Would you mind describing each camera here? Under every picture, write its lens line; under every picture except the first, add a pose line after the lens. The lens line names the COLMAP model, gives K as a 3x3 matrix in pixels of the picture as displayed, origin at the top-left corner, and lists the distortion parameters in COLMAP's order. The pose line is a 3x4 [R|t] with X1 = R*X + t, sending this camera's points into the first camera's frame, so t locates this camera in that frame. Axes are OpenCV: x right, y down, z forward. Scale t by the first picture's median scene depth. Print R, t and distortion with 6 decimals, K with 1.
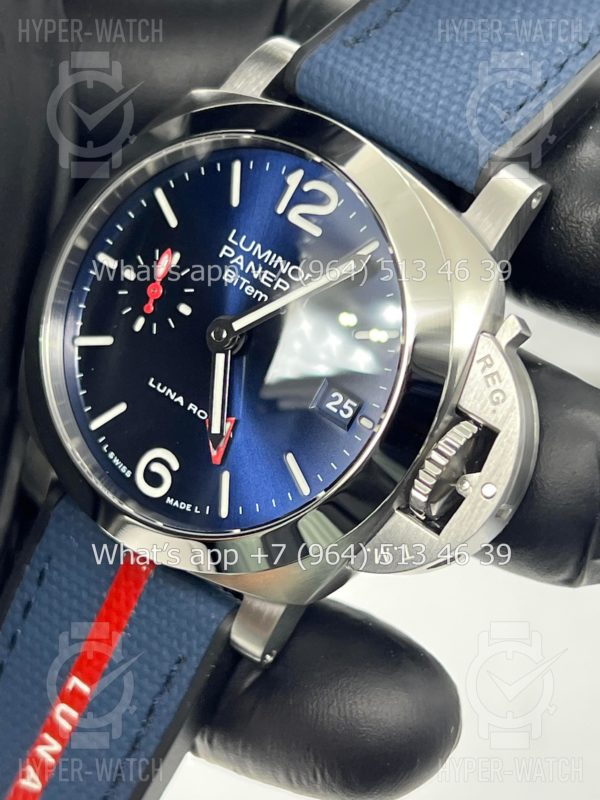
lens RADIAL K [[1812.5, 0, 300.7], [0, 1812.5, 403.0], [0, 0, 1]] dist [0.162536, 0.000000]
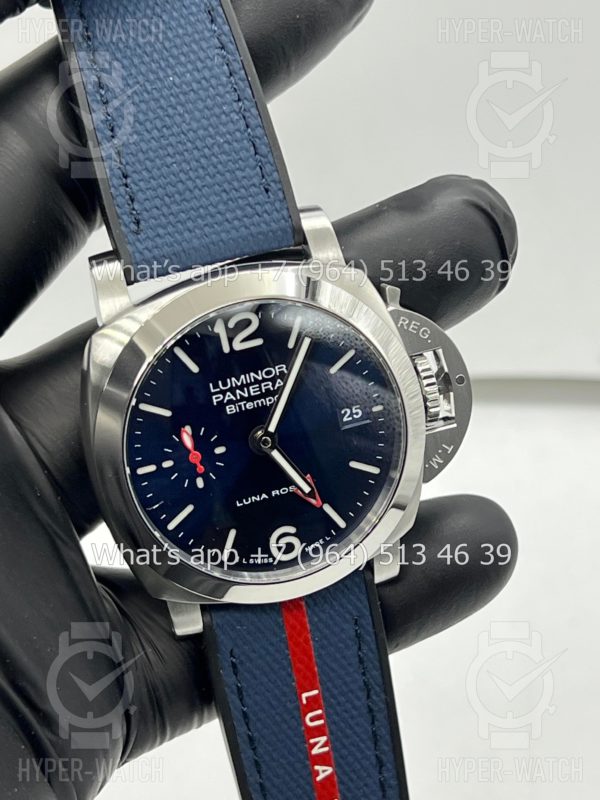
lens RADIAL K [[1812.5, 0, 308.7], [0, 1812.5, 402.4], [0, 0, 1]] dist [0.162536, 0.000000]
pose [[0.539822, -0.721097, 0.434295, -0.605055], [0.622590, 0.689253, 0.370557, -0.549944], [-0.566546, 0.070353, 0.821021, -0.170922]]
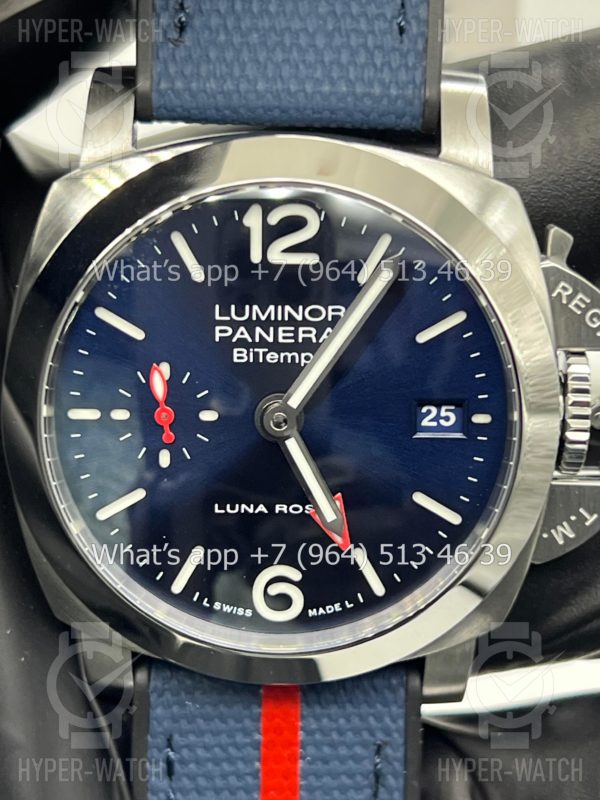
lens RADIAL K [[1812.5, 0, 292.3], [0, 1812.5, 394.4], [0, 0, 1]] dist [0.162536, 0.000000]
pose [[0.785568, -0.535152, 0.310637, -0.292964], [0.485255, 0.844296, 0.227358, -0.235237], [-0.383940, -0.027867, 0.922937, 0.209581]]
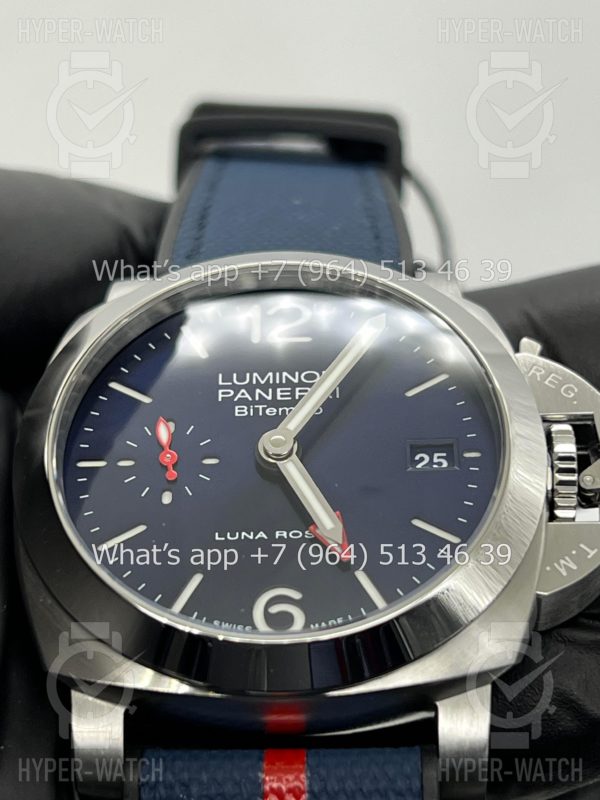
lens RADIAL K [[1812.5, 0, 296.7], [0, 1812.5, 404.4], [0, 0, 1]] dist [0.162536, 0.000000]
pose [[0.780847, -0.174400, 0.599886, -0.560410], [0.501426, 0.747716, -0.435307, 0.335660], [-0.372627, 0.640706, 0.671301, 0.380359]]
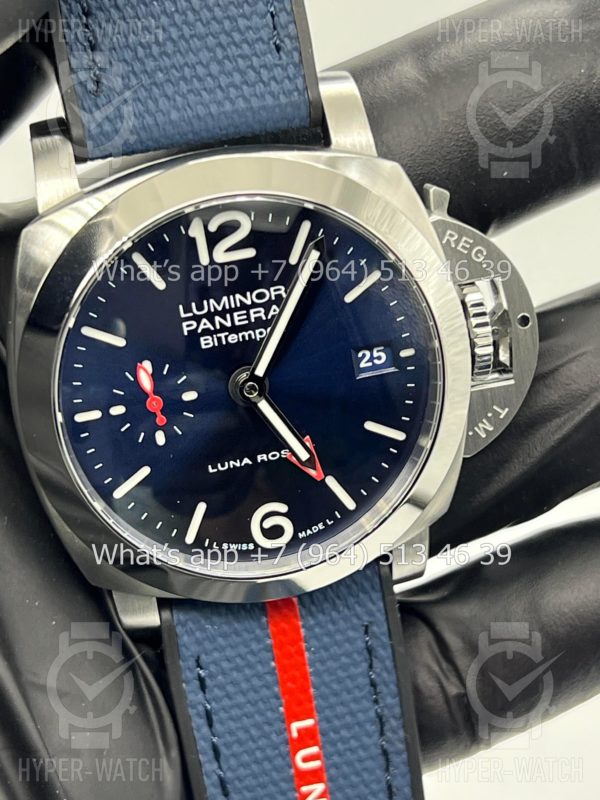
lens RADIAL K [[1812.5, 0, 299.9], [0, 1812.5, 403.6], [0, 0, 1]] dist [0.162536, 0.000000]
pose [[0.609914, -0.703066, 0.365655, -0.406380], [0.601800, 0.711123, 0.363512, -0.386109], [-0.515599, -0.001660, 0.856829, 0.095308]]
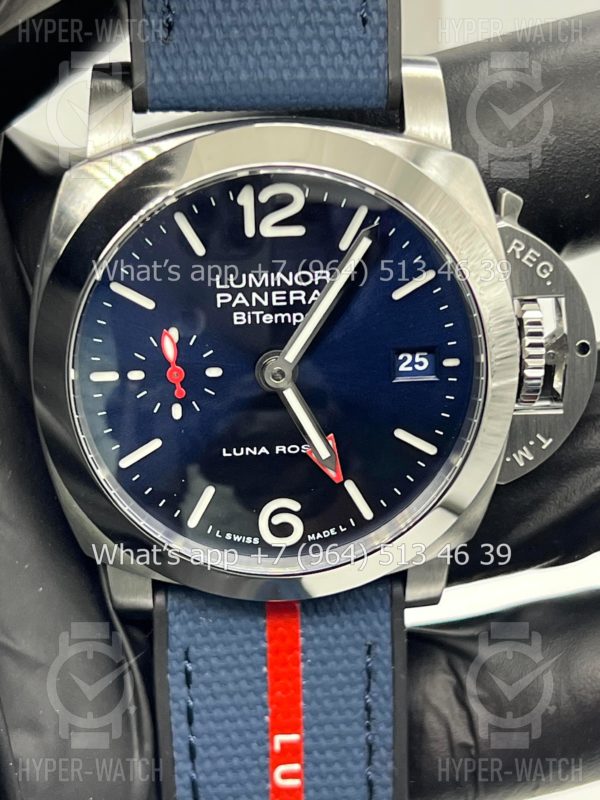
lens RADIAL K [[1812.5, 0, 295.5], [0, 1812.5, 405.2], [0, 0, 1]] dist [0.162536, 0.000000]
pose [[0.735475, -0.595384, 0.323411, -0.357117], [0.509457, 0.800629, 0.315352, -0.322106], [-0.446688, -0.067170, 0.892165, 0.123351]]
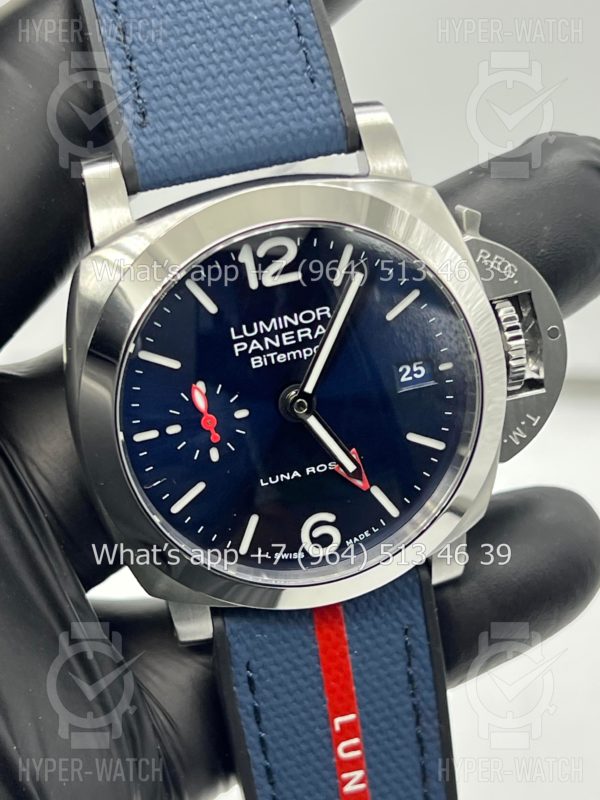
lens RADIAL K [[1812.5, 0, 295.6], [0, 1812.5, 397.8], [0, 0, 1]] dist [0.162536, 0.000000]
pose [[0.576982, -0.720249, 0.385141, -0.455068], [0.607604, 0.693632, 0.386900, -0.456973], [-0.545810, 0.010779, 0.837840, 0.088473]]
